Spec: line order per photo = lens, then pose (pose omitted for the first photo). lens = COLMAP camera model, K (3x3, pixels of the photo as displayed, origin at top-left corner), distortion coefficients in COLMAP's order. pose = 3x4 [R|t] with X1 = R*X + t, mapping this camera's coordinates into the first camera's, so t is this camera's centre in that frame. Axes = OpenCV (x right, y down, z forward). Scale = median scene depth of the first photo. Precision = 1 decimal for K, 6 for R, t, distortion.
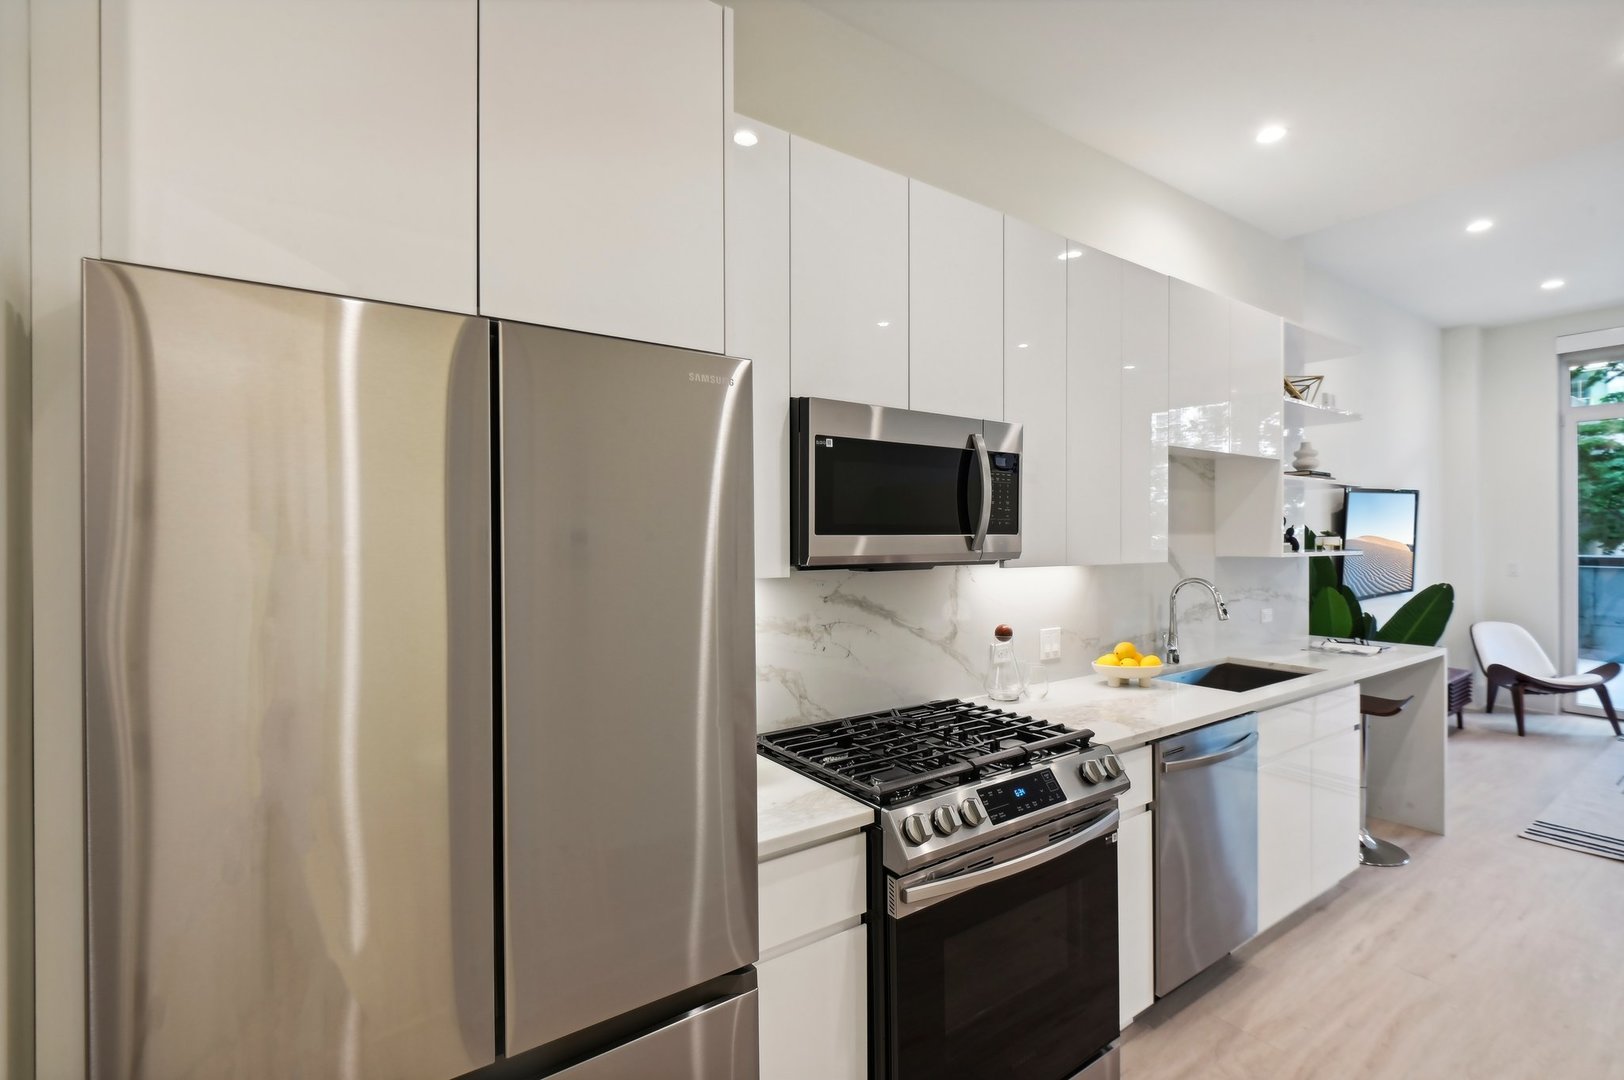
lens RADIAL K [[747.3, 0, 821.6], [0, 747.3, 538.3], [0, 0, 1]] dist [0.000581, -0.003192]
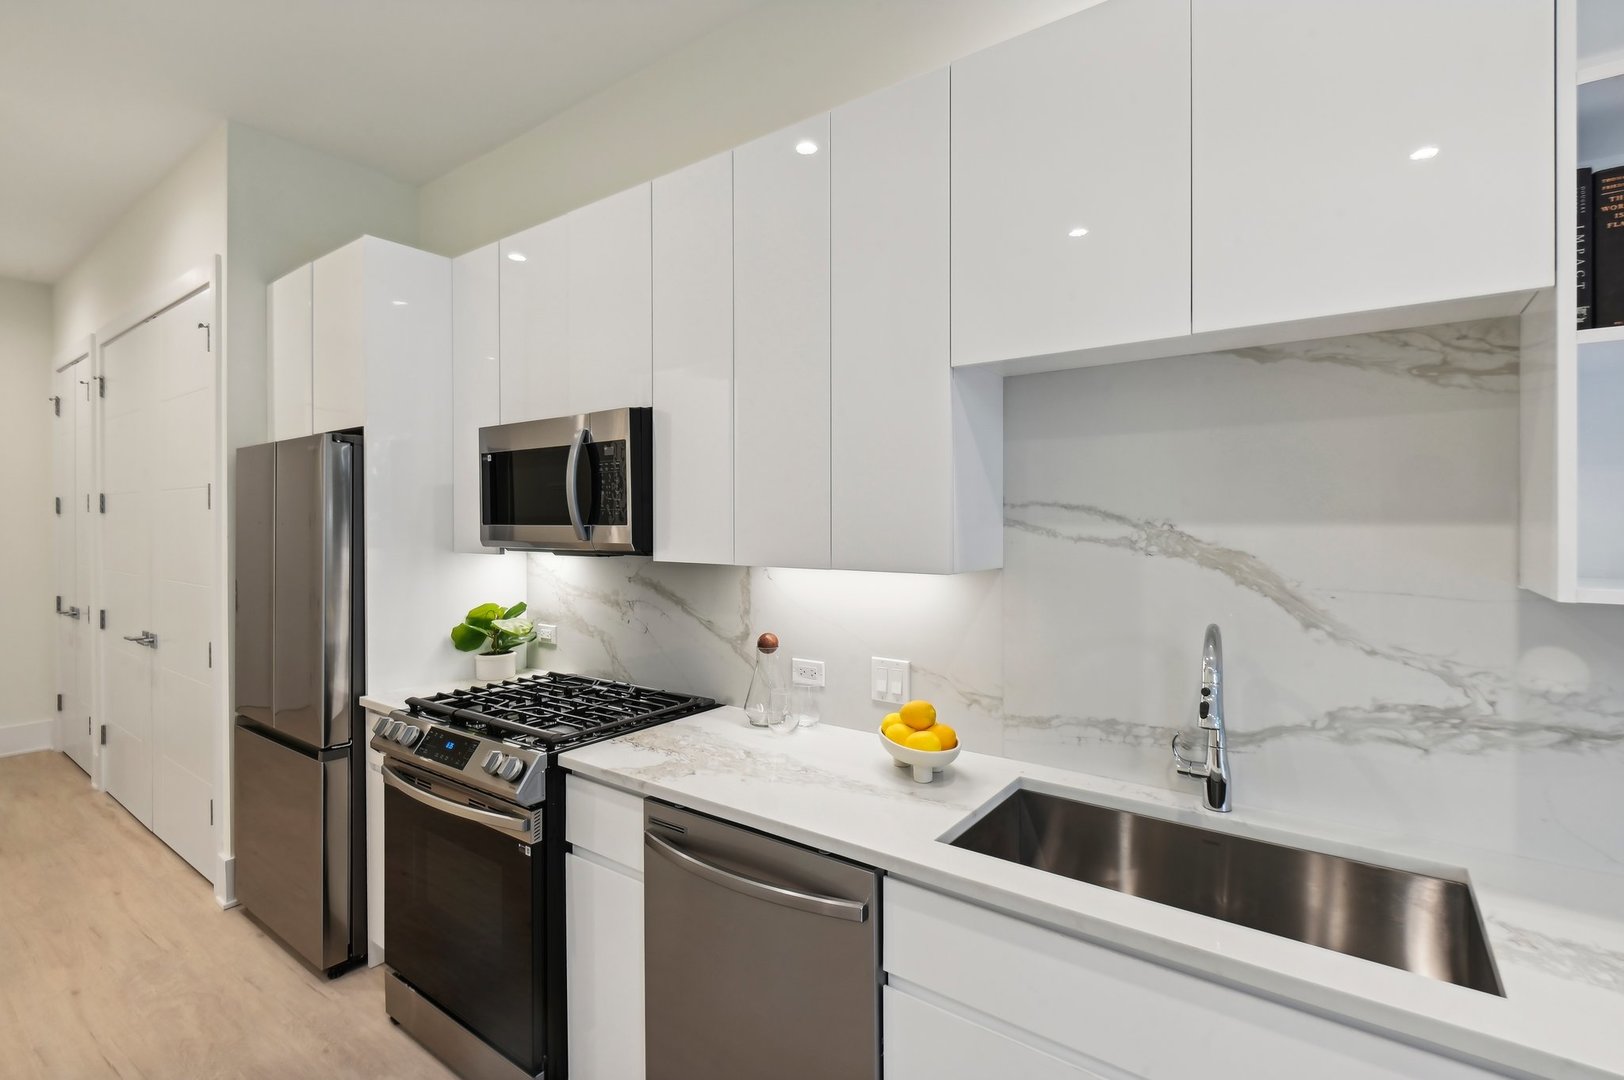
lens RADIAL K [[747.3, 0, 822.8], [0, 747.3, 529.0], [0, 0, 1]] dist [0.000581, -0.003192]
pose [[0.317785, 0.012096, -0.948086, 1.185921], [-0.002075, 0.999925, 0.012061, -0.011796], [0.948161, -0.001866, 0.317786, 0.898598]]
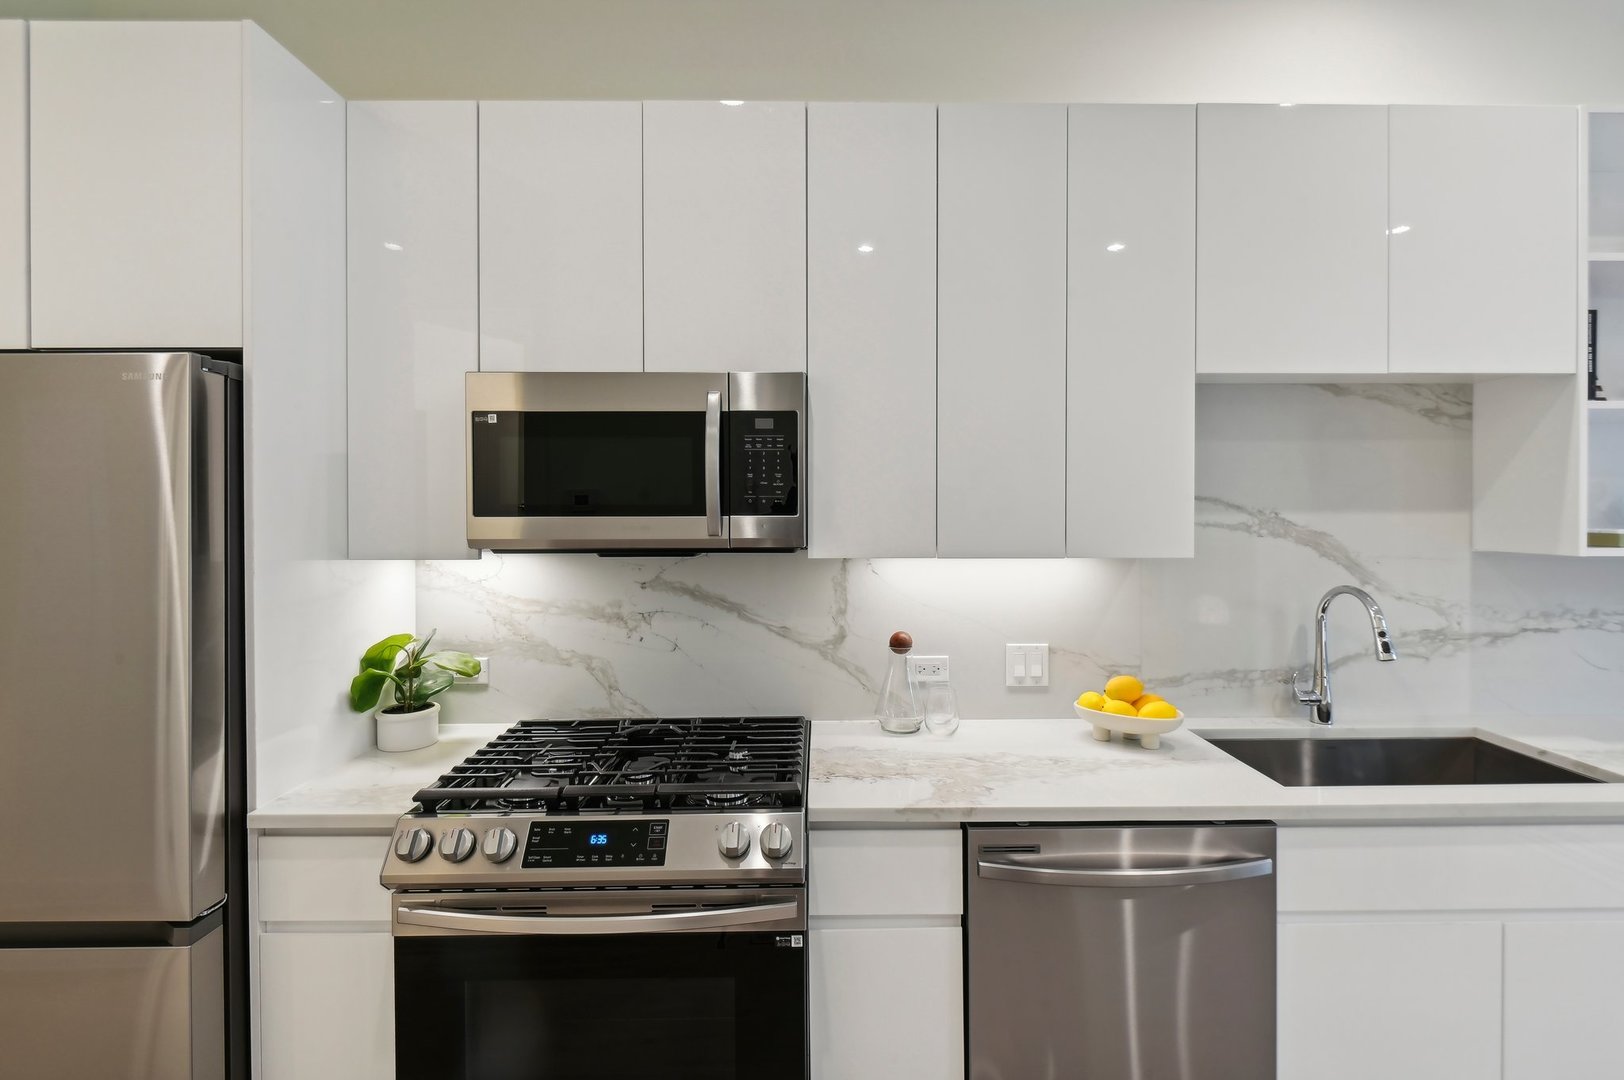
lens RADIAL K [[747.3, 0, 817.7], [0, 747.3, 517.7], [0, 0, 1]] dist [0.000581, -0.003192]
pose [[0.816475, 0.003830, -0.577368, 0.697859], [-0.000883, 0.999985, 0.005384, -0.006639], [0.577380, -0.003886, 0.816466, 0.366917]]
